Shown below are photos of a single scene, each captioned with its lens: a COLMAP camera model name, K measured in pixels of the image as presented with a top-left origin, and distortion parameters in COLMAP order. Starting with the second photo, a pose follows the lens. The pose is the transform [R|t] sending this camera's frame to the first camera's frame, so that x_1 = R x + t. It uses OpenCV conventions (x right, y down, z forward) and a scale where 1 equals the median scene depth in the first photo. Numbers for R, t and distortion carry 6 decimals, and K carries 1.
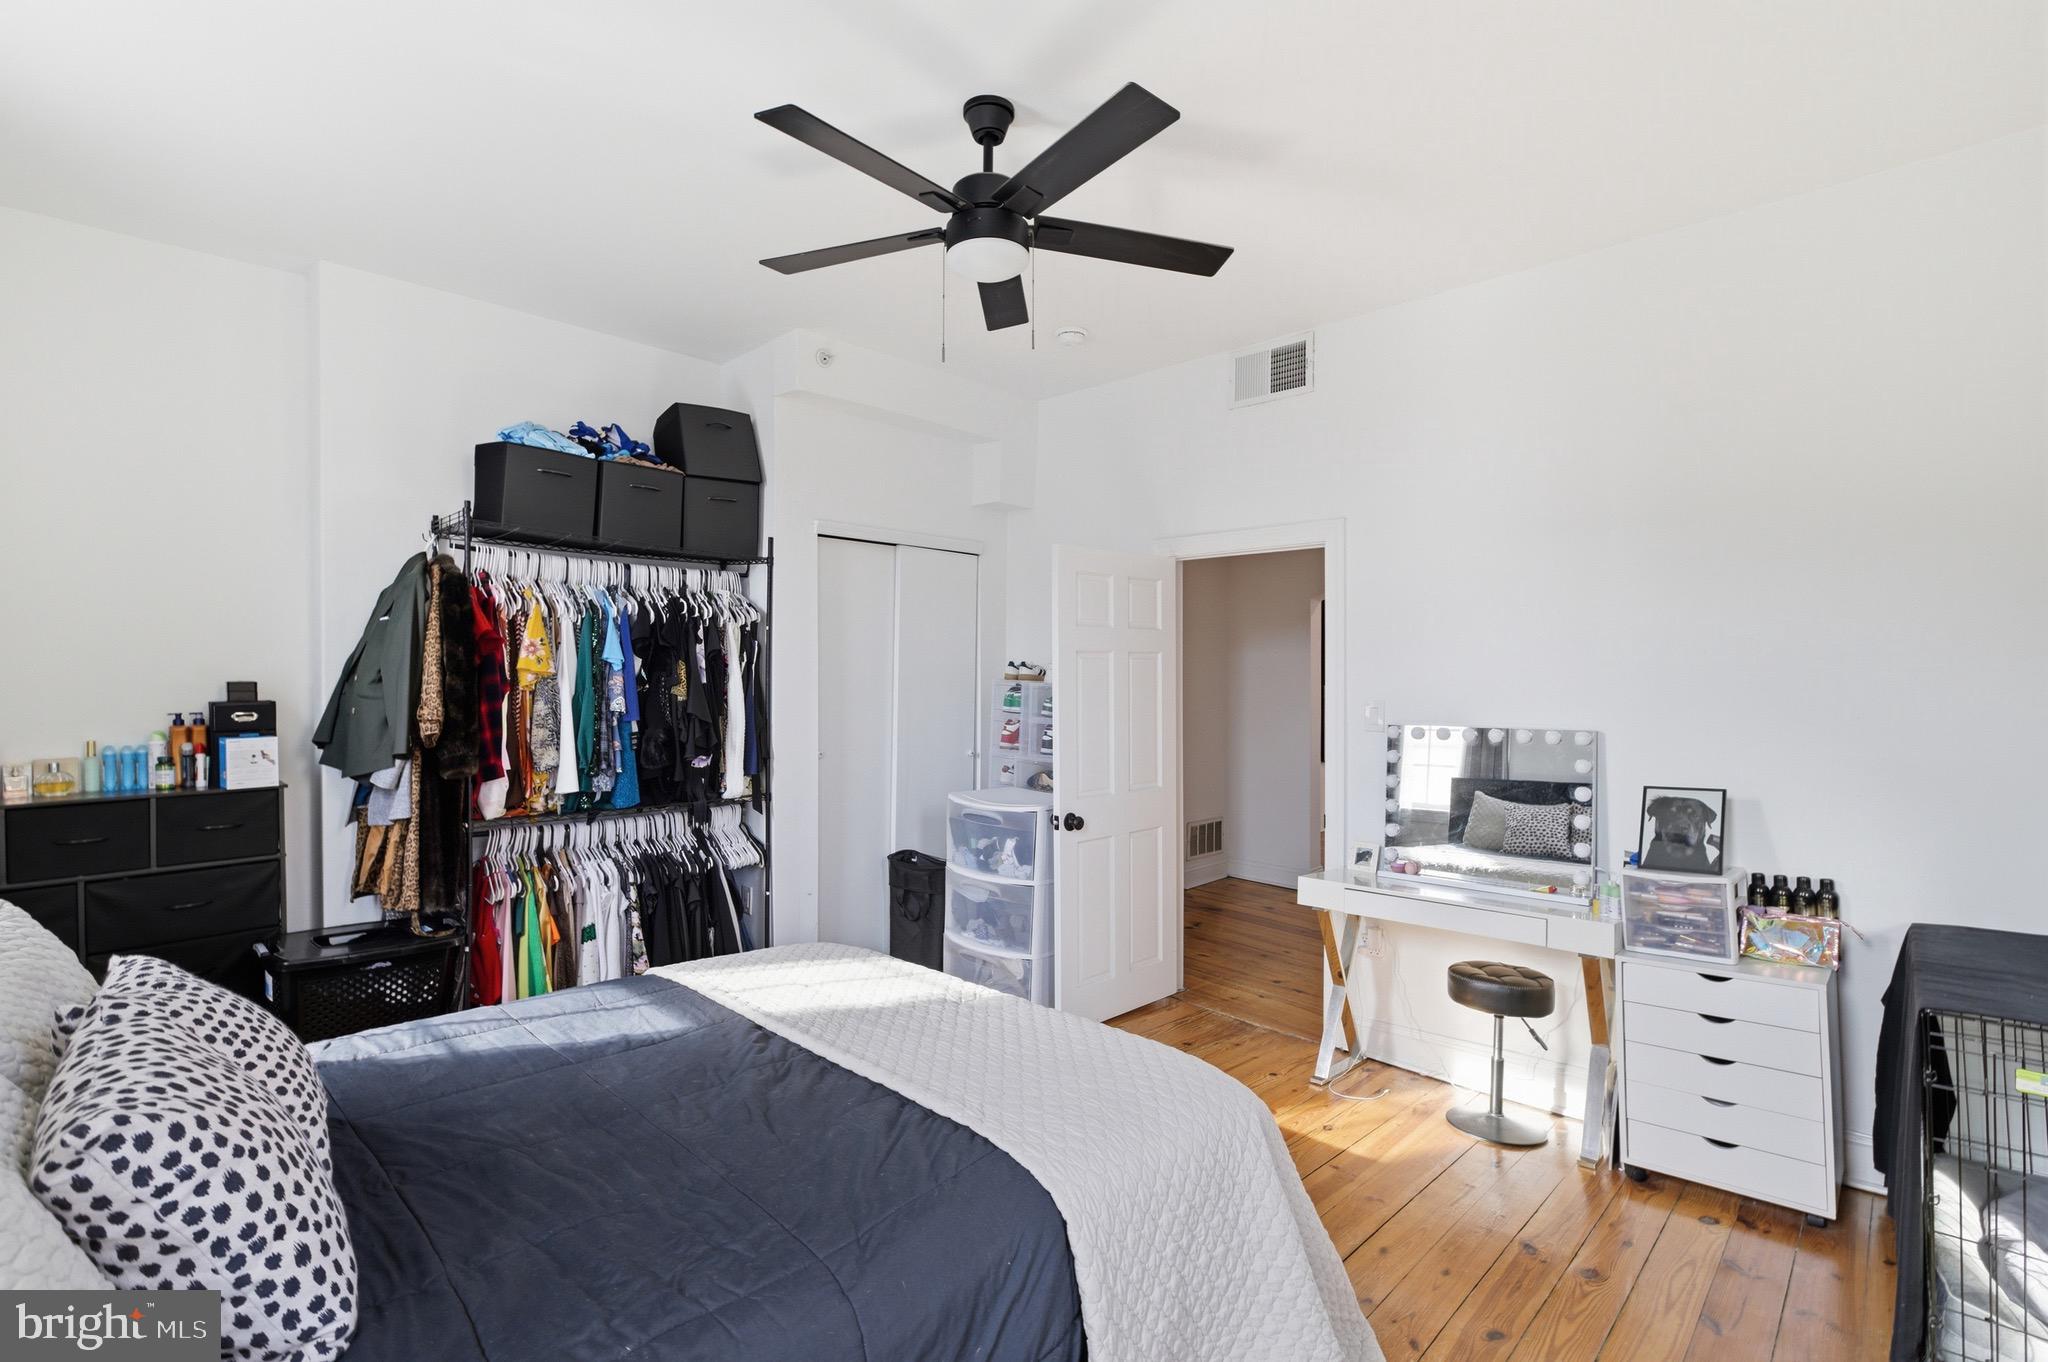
lens RADIAL K [[964.9, 0, 1020.8], [0, 964.9, 697.9], [0, 0, 1]] dist [-0.000841, 0.000191]
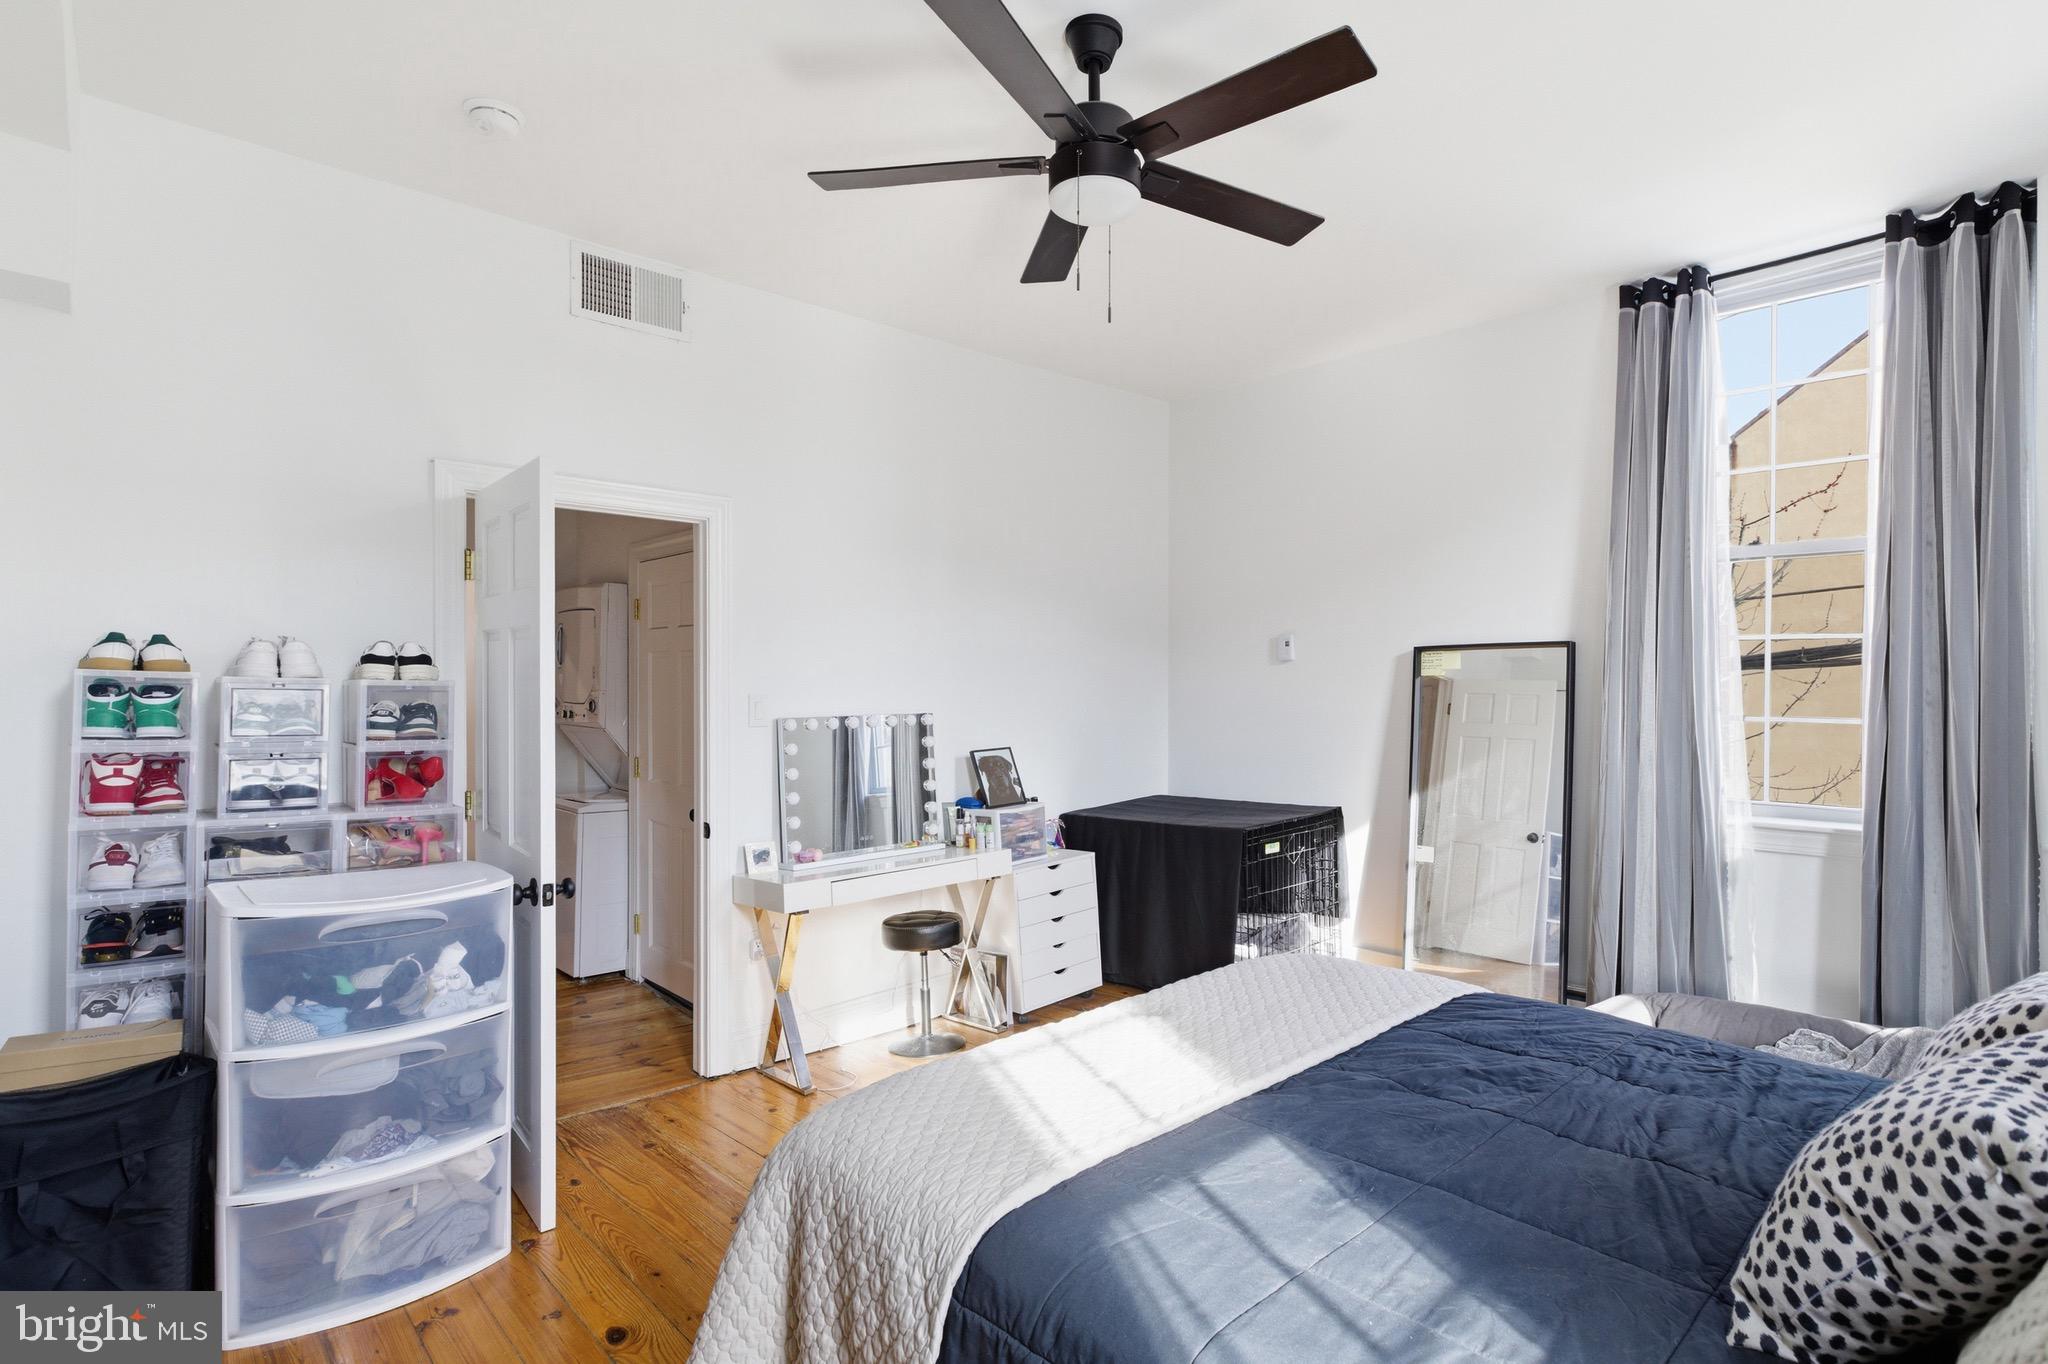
lens RADIAL K [[1145.2, 0, 1016.5], [0, 1145.2, 676.2], [0, 0, 1]] dist [-0.018093, 0.013663]
pose [[-0.002119, -0.005387, 0.999983, -0.701933], [0.012161, 0.999911, 0.005412, -0.016260], [-0.999924, 0.012173, -0.002053, 0.670162]]
